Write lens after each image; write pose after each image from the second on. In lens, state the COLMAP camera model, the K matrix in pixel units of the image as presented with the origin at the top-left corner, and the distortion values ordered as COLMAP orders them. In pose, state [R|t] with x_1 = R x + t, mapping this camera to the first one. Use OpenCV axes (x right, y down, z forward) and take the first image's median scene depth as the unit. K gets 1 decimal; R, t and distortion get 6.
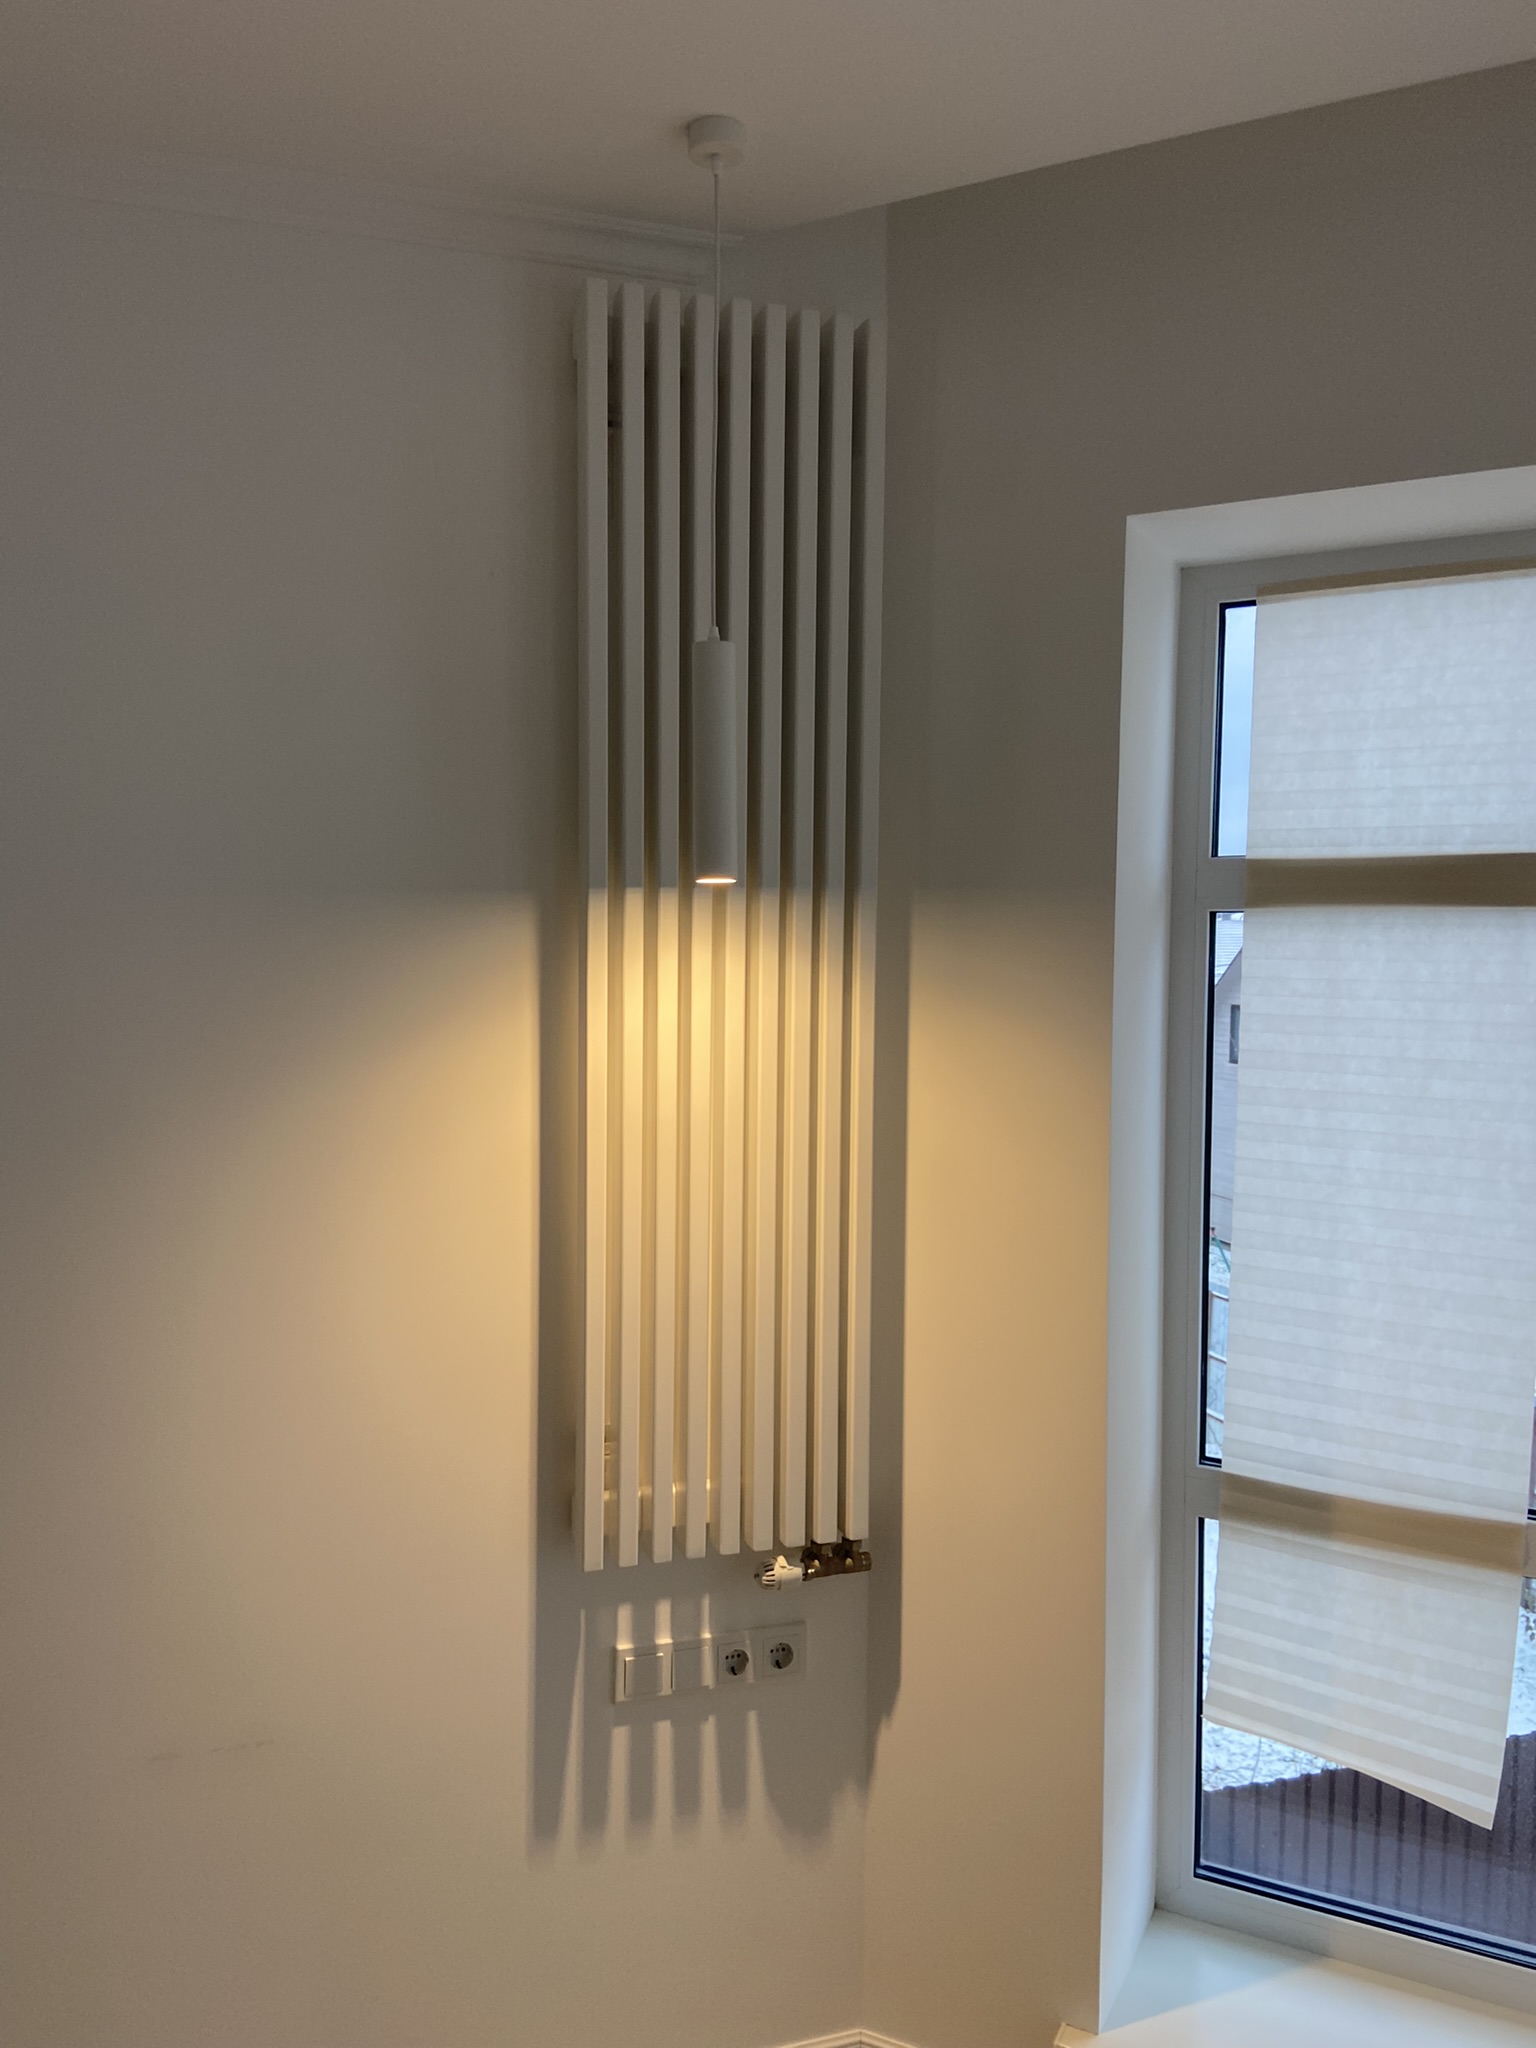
lens RADIAL K [[1526.8, 0, 766.5], [0, 1526.8, 1025.2], [0, 0, 1]] dist [0.013633, -0.037238]
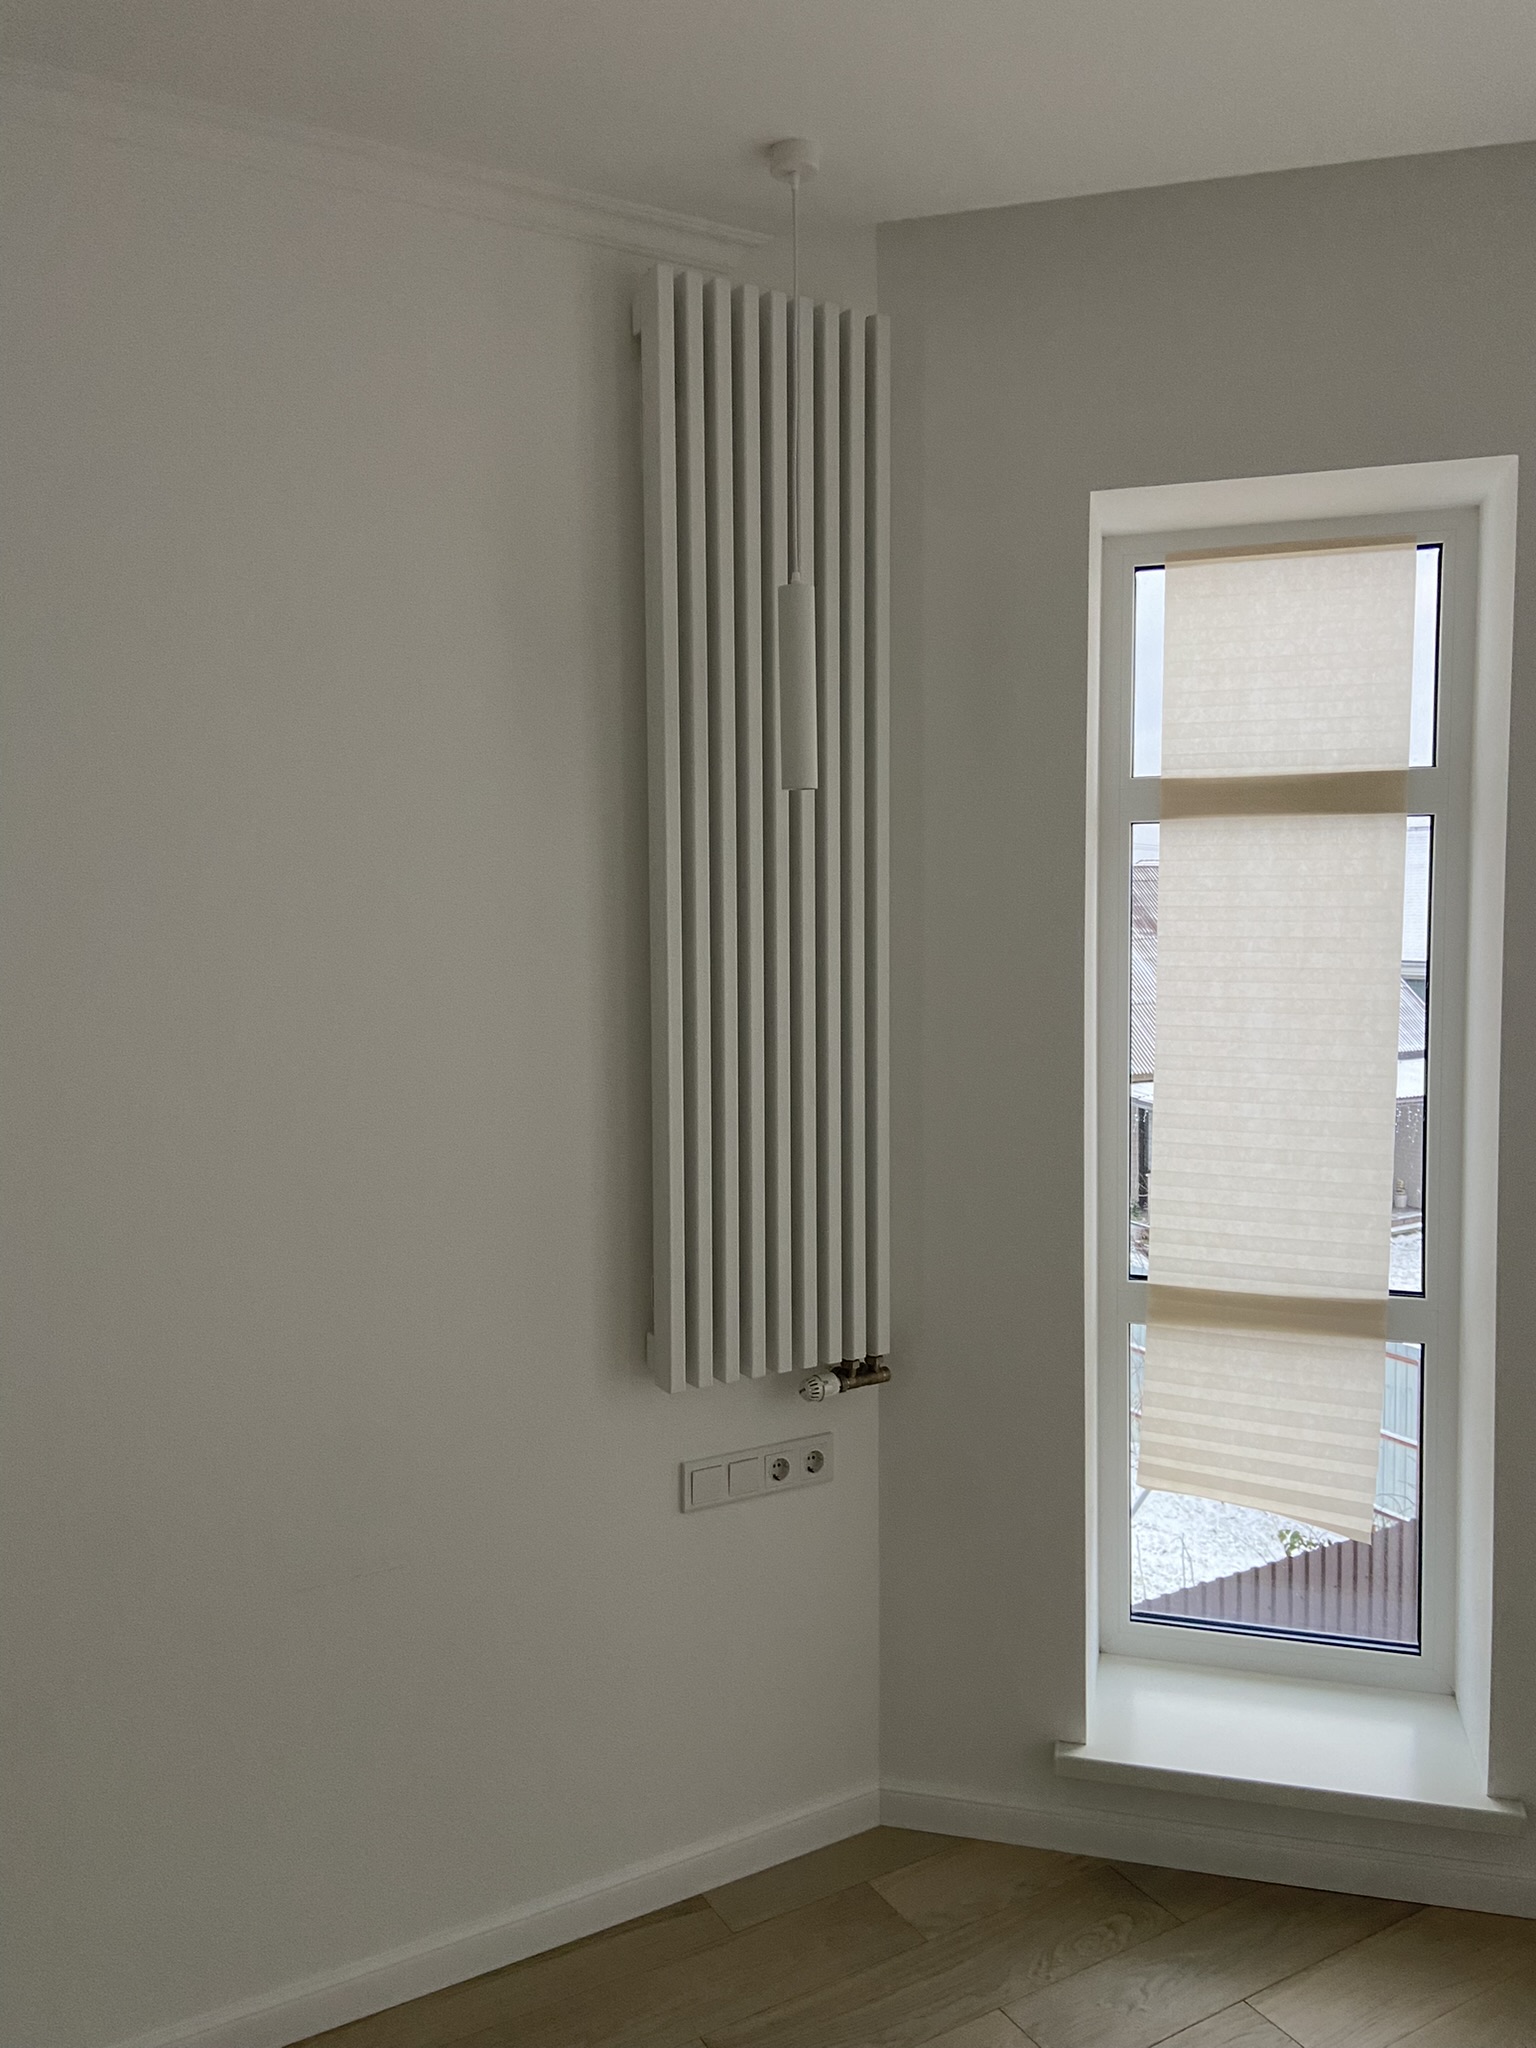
lens RADIAL K [[1526.8, 0, 763.8], [0, 1526.8, 1016.7], [0, 0, 1]] dist [0.013633, -0.037238]
pose [[0.977067, -0.034464, 0.210124, -0.264222], [0.030034, 0.999255, 0.024239, 0.042779], [-0.210803, -0.017372, 0.977374, -0.129870]]
